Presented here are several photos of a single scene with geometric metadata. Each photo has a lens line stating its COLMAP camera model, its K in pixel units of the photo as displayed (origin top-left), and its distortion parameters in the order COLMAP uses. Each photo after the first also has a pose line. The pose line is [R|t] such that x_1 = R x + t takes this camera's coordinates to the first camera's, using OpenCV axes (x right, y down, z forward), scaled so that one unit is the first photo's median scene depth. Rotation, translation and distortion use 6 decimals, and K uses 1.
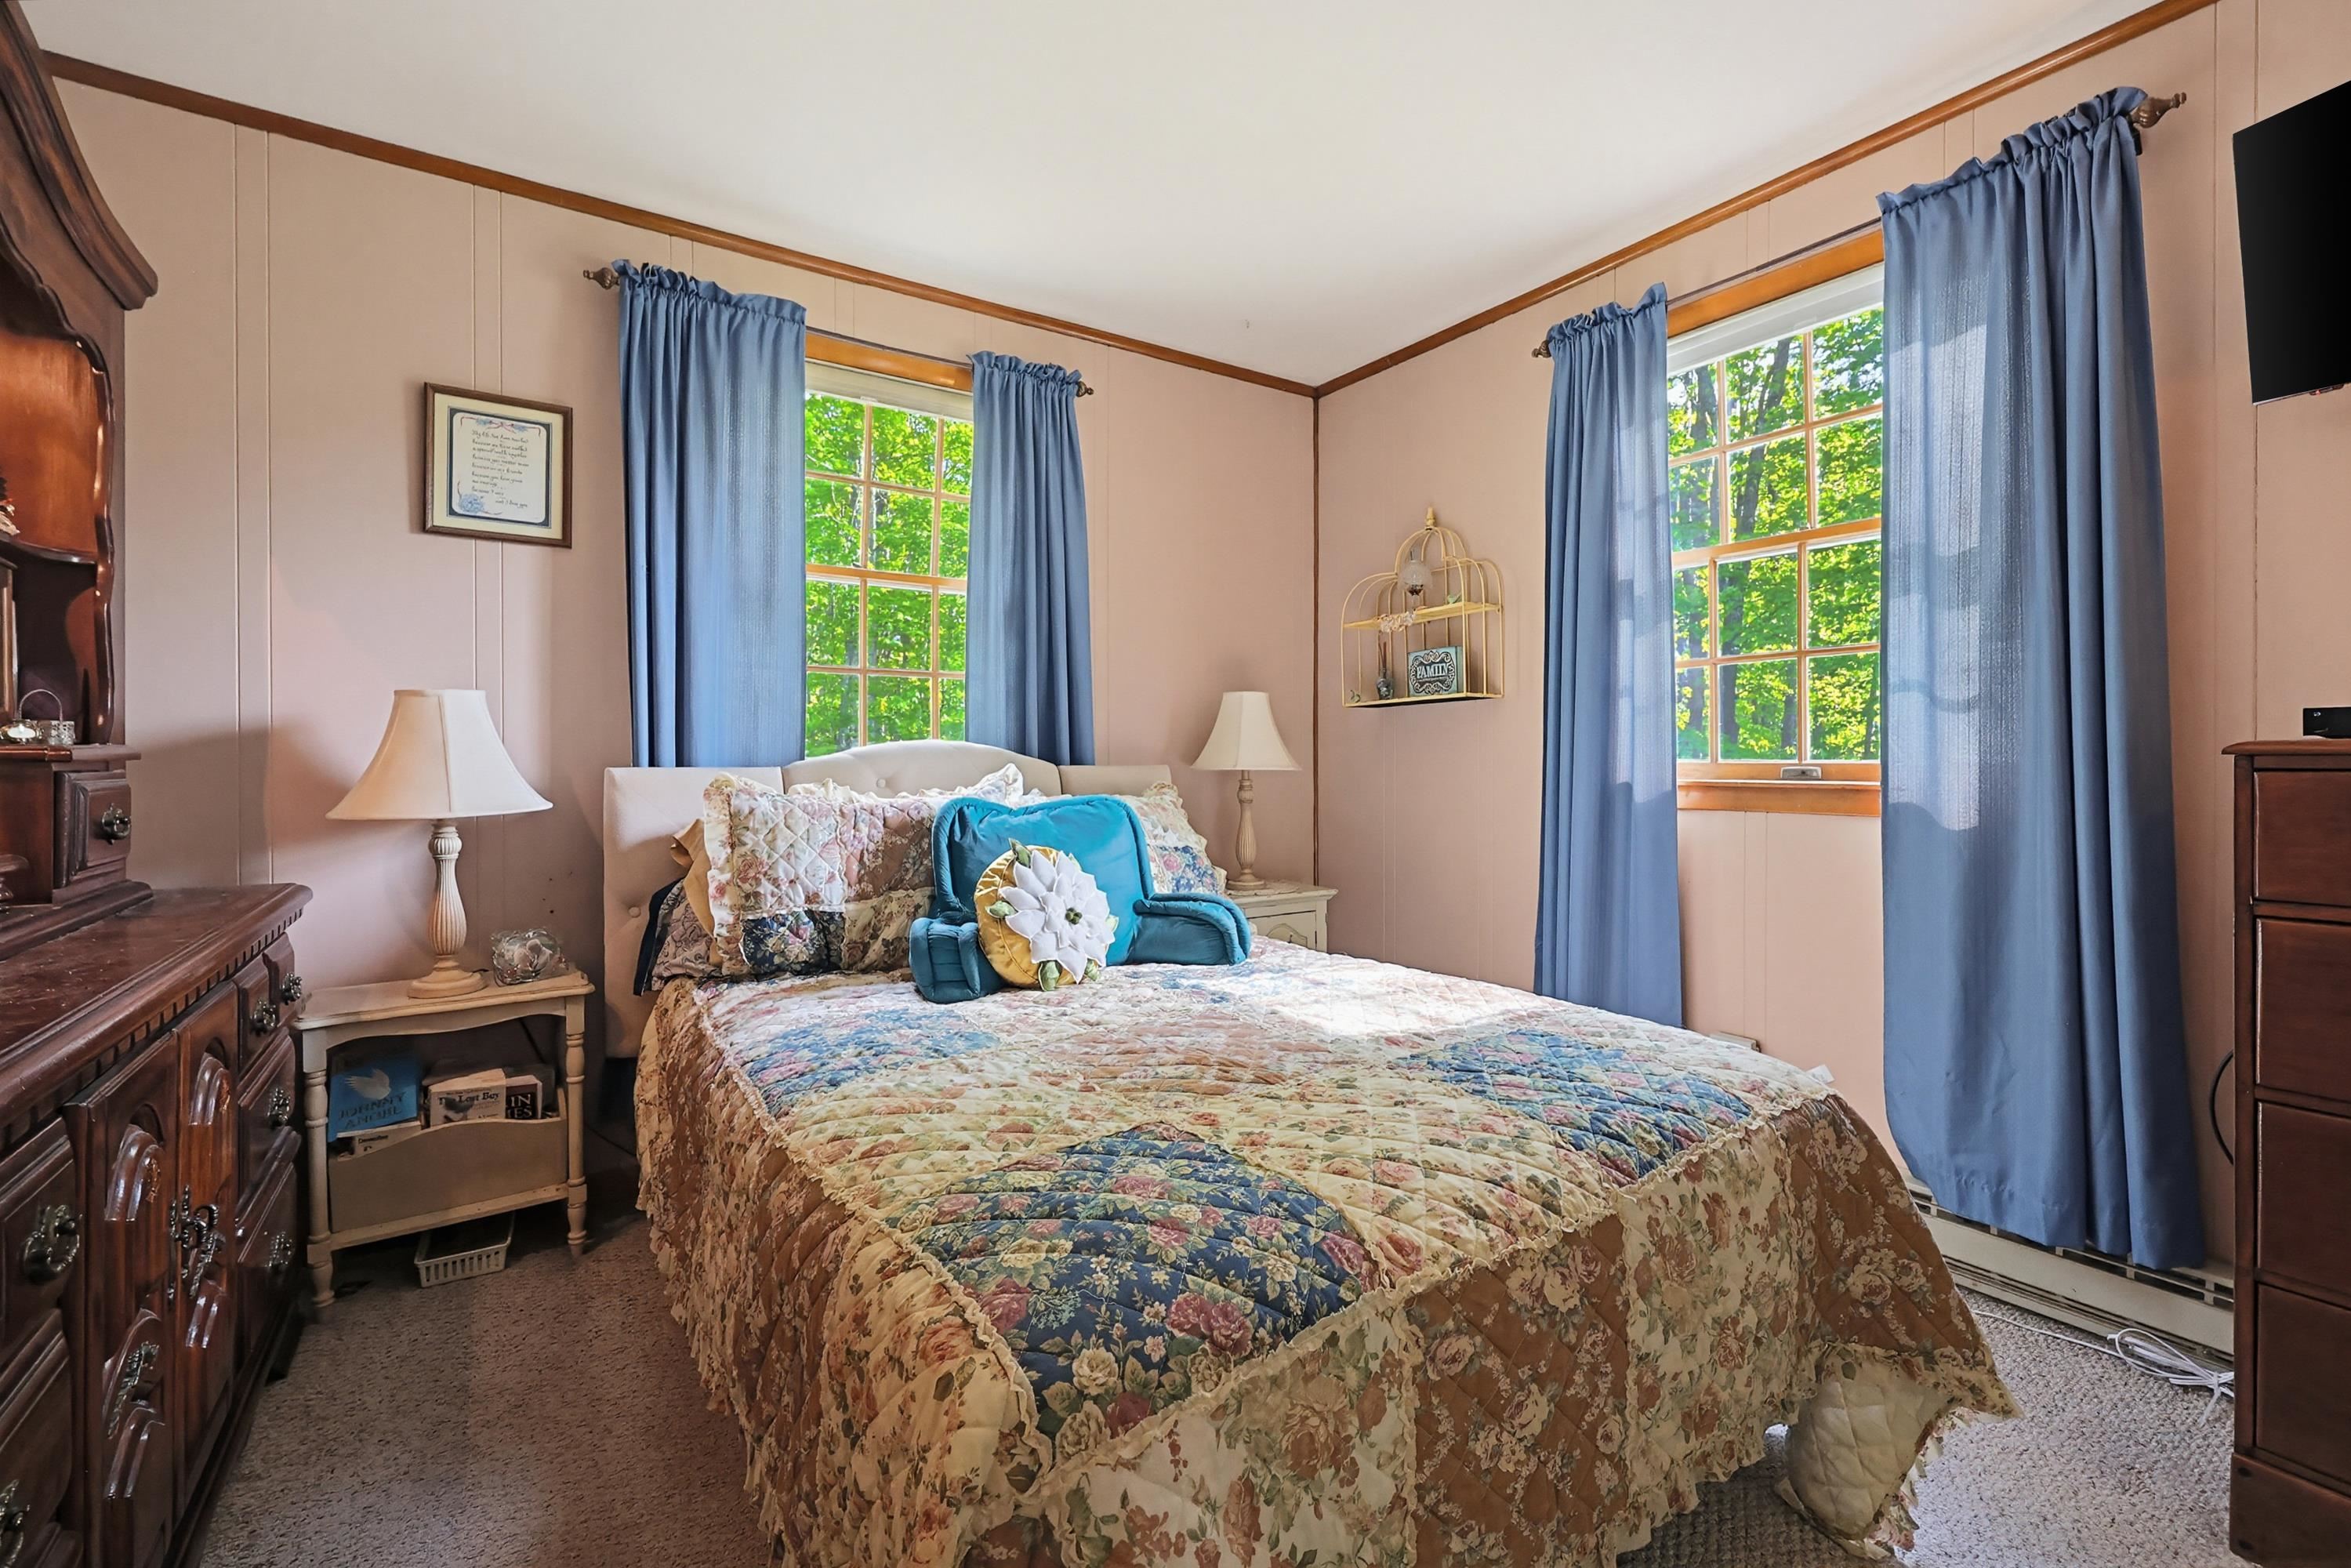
lens RADIAL K [[1018.0, 0, 1178.8], [0, 1018.0, 765.8], [0, 0, 1]] dist [0.002232, 0.000557]
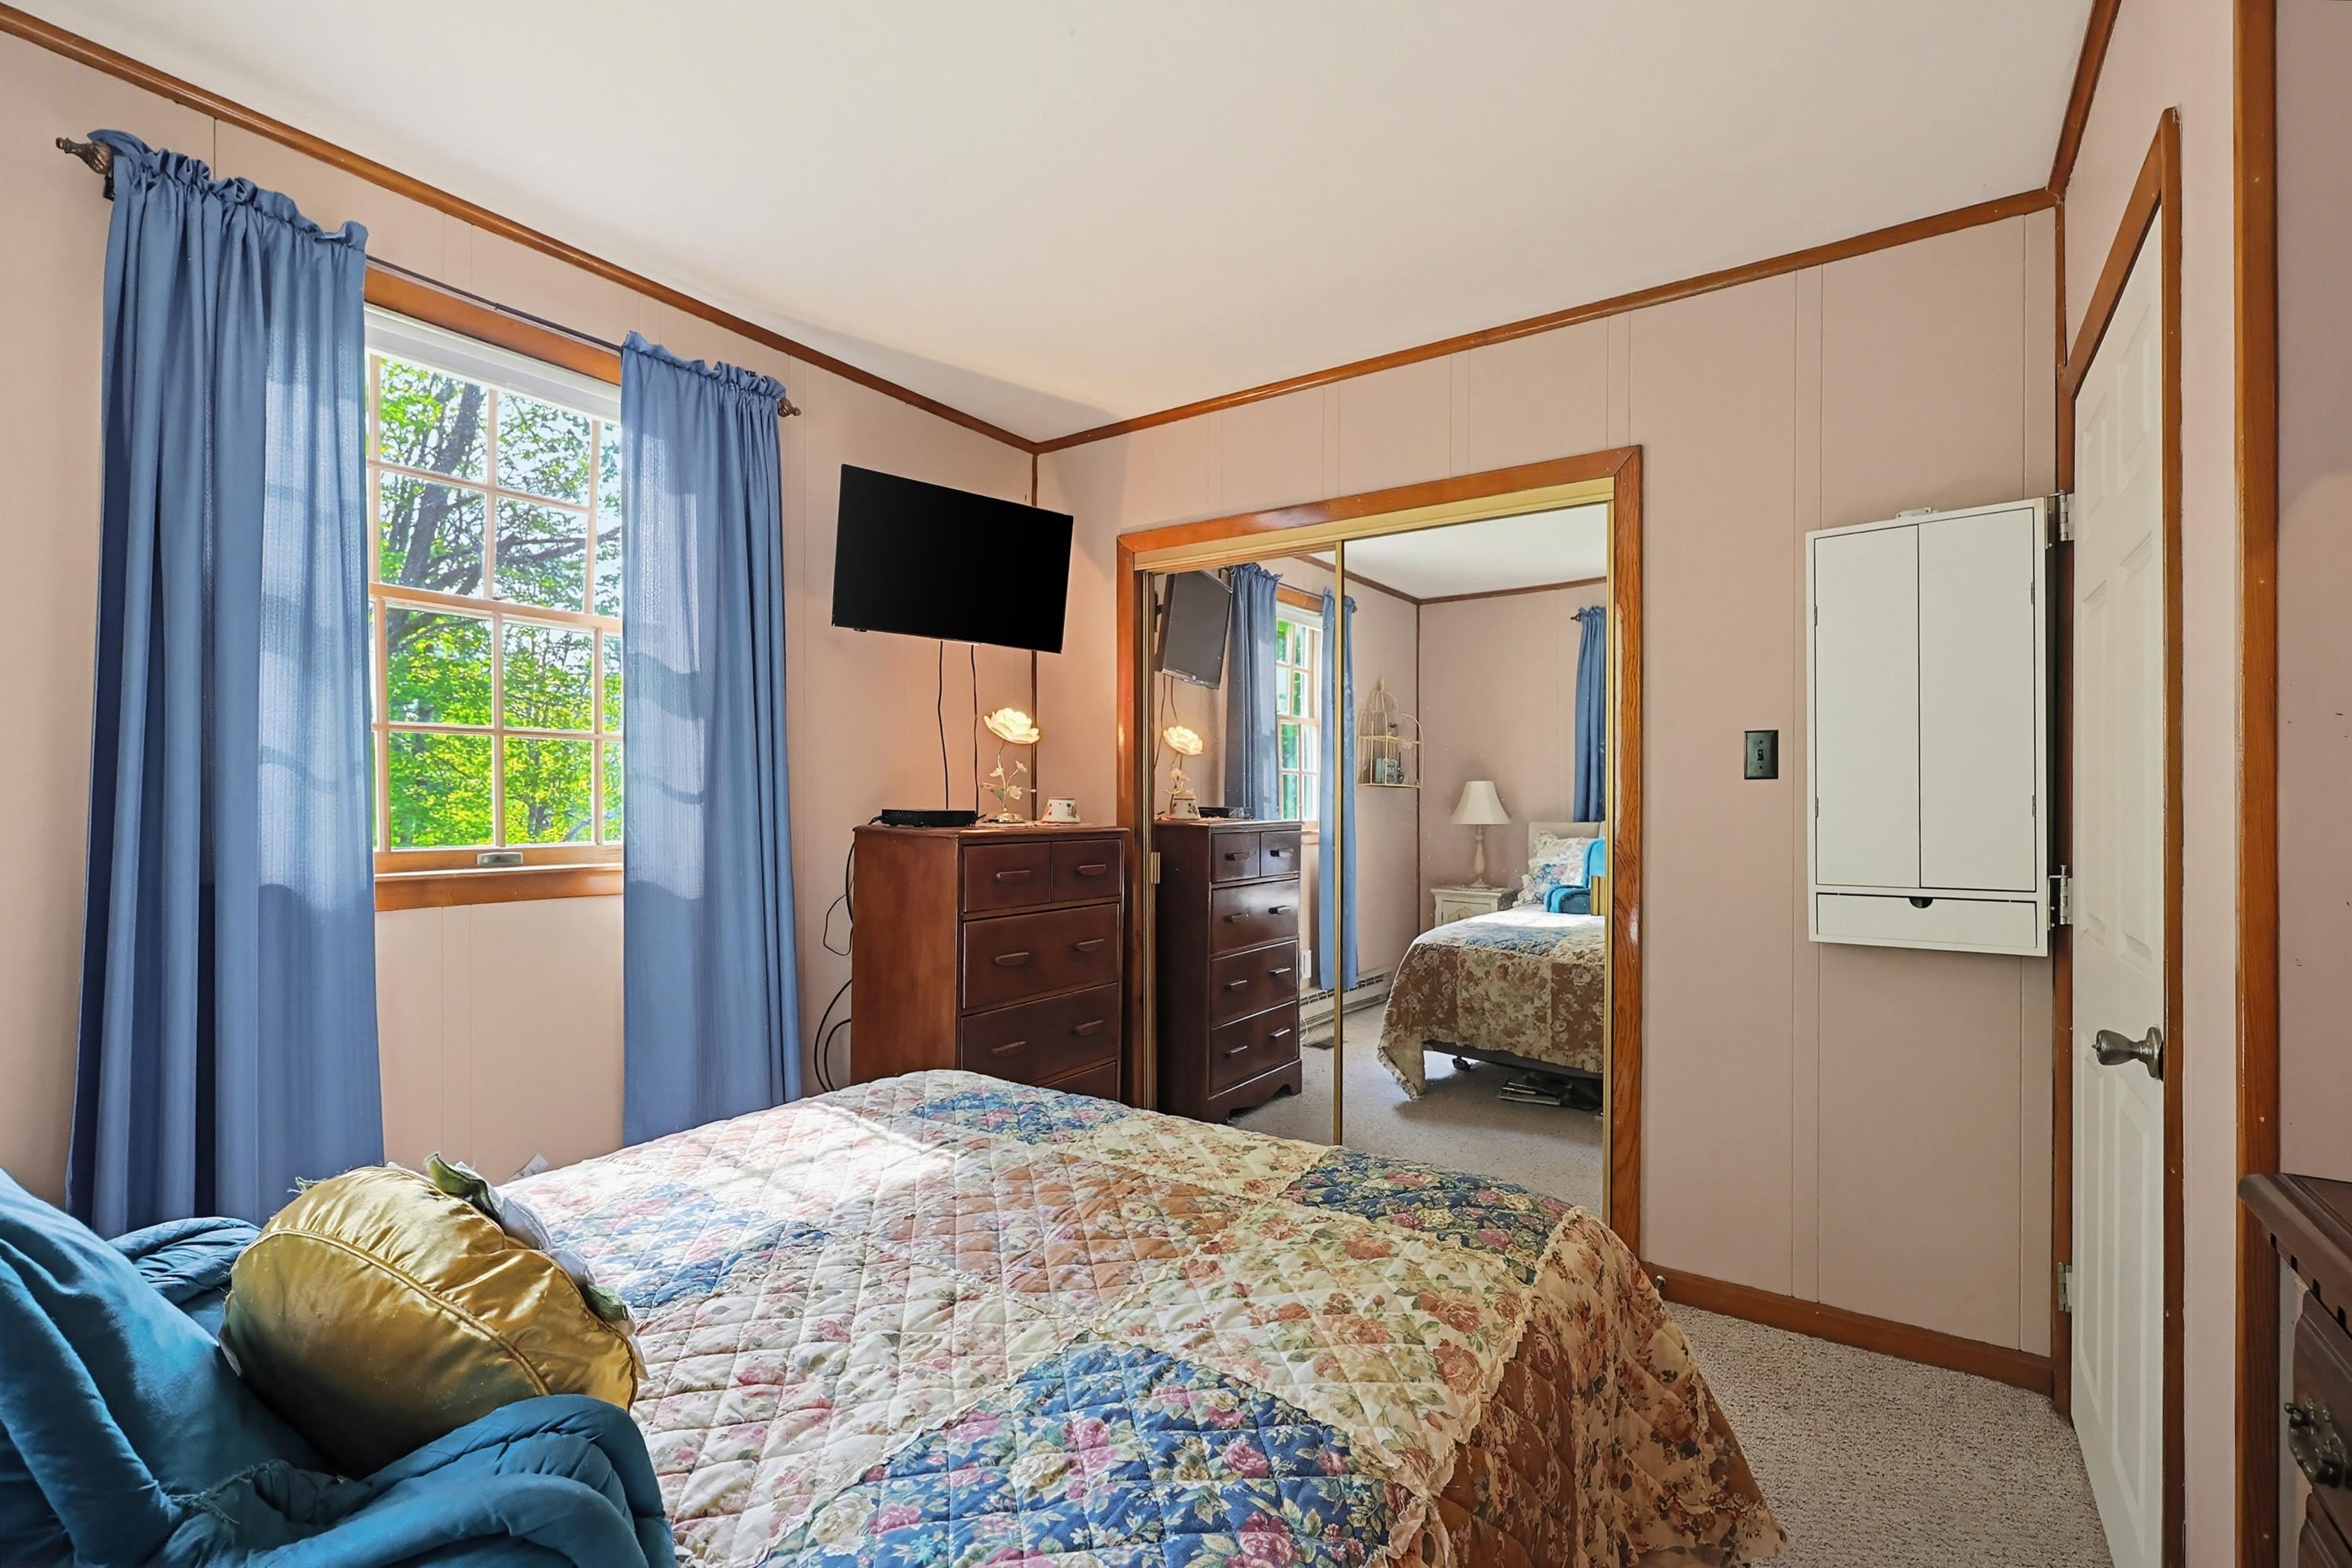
lens RADIAL K [[1018.4, 0, 1224.1], [0, 1018.4, 808.5], [0, 0, 1]] dist [0.002232, 0.000557]
pose [[-0.395192, -0.005544, 0.918582, -0.594451], [0.000085, 0.999982, 0.006071, -0.051801], [-0.918599, 0.002478, -0.395184, 0.867062]]
